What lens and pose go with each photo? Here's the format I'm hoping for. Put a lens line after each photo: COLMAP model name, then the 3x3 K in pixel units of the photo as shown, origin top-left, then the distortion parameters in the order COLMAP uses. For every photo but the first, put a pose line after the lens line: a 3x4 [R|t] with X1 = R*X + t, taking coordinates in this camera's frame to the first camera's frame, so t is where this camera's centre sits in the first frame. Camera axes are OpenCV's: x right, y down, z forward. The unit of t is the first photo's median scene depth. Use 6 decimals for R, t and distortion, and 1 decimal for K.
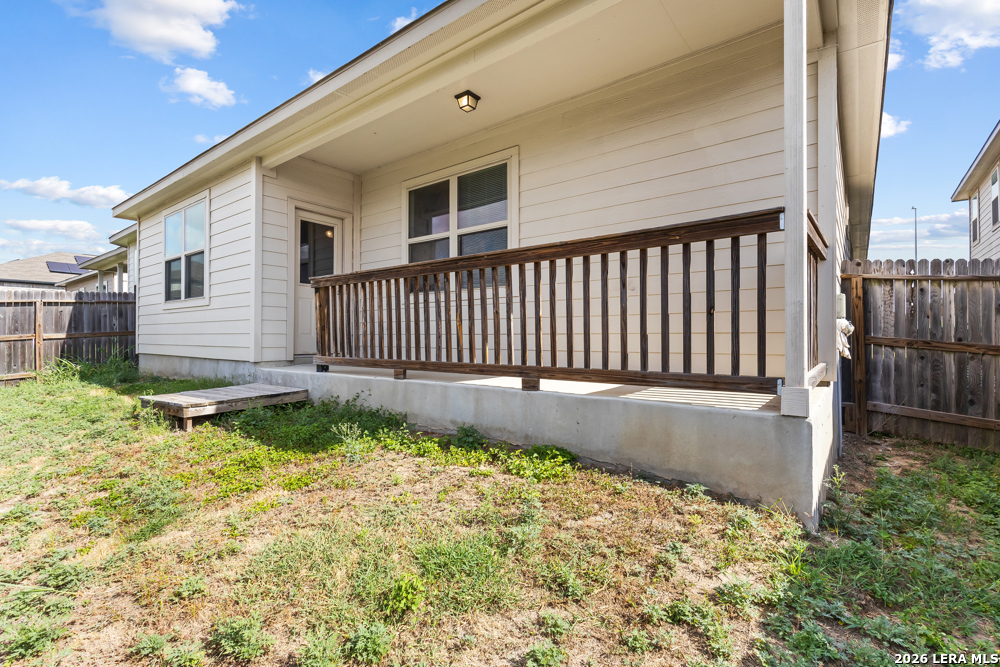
lens RADIAL K [[466.1, 0, 503.5], [0, 466.1, 335.5], [0, 0, 1]] dist [0.008499, 0.000643]
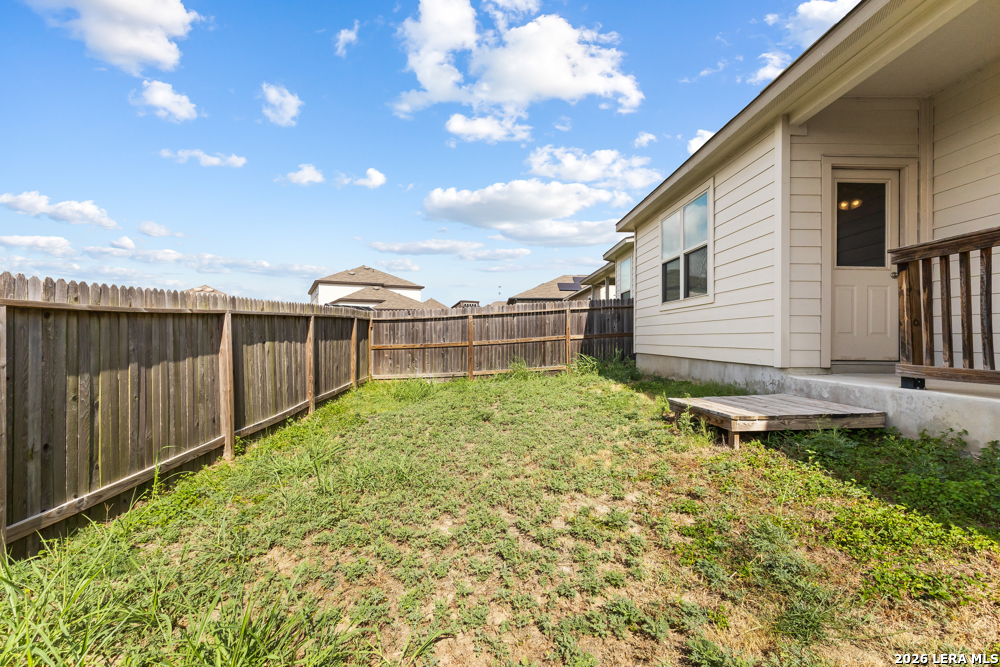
lens RADIAL K [[466.1, 0, 503.5], [0, 466.1, 335.5], [0, 0, 1]] dist [0.008499, 0.000643]
pose [[0.641717, -0.002525, -0.766937, -0.195639], [-0.003066, 0.999978, -0.005858, 0.006517], [0.766935, 0.006111, 0.641696, 0.096249]]
